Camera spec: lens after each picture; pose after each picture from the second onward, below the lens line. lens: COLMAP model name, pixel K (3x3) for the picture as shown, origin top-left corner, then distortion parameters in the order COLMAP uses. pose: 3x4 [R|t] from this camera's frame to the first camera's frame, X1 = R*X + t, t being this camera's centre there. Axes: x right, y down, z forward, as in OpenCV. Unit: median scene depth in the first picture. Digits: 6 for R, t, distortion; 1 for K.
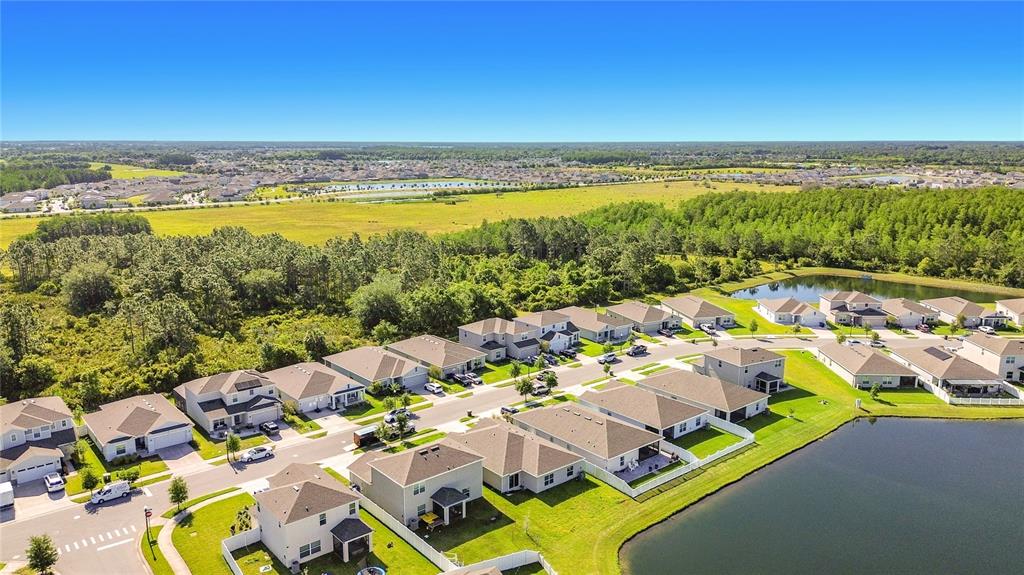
lens RADIAL K [[735.1, 0, 511.0], [0, 735.1, 285.5], [0, 0, 1]] dist [0.080932, -0.109280]
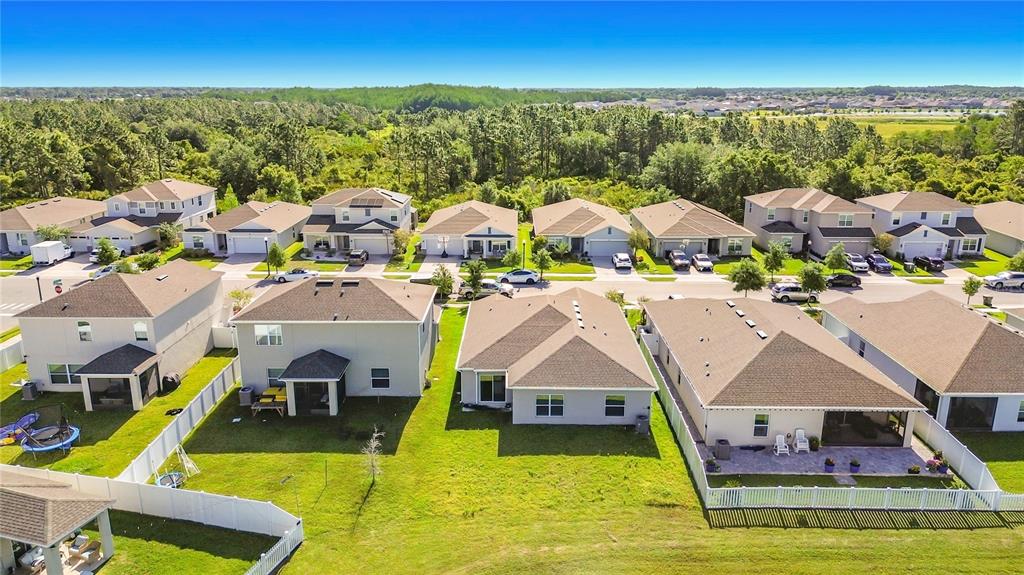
lens RADIAL K [[735.1, 0, 511.0], [0, 735.1, 285.5], [0, 0, 1]] dist [0.080932, -0.109280]
pose [[0.759524, 0.169135, -0.628106, 0.242247], [-0.128603, 0.985589, 0.109887, 0.113344], [0.637640, -0.002686, 0.770330, 0.503391]]
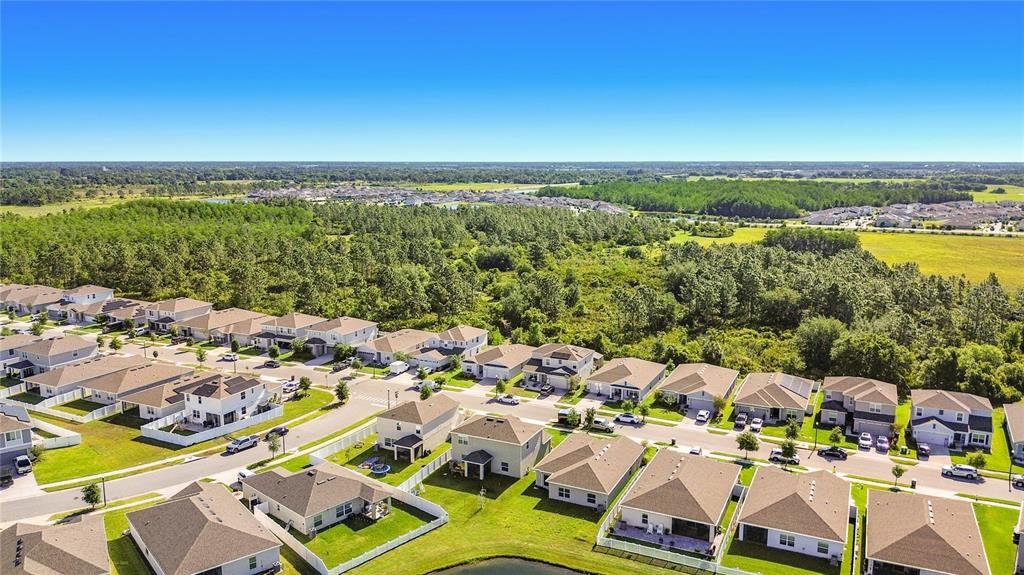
lens RADIAL K [[745.3, 0, 508.6], [0, 745.3, 288.6], [0, 0, 1]] dist [0.068777, -0.119280]
pose [[0.408139, 0.156762, -0.899360, 0.722963], [-0.178764, 0.979798, 0.089658, -0.075293], [0.895246, 0.124180, 0.427917, 0.355948]]
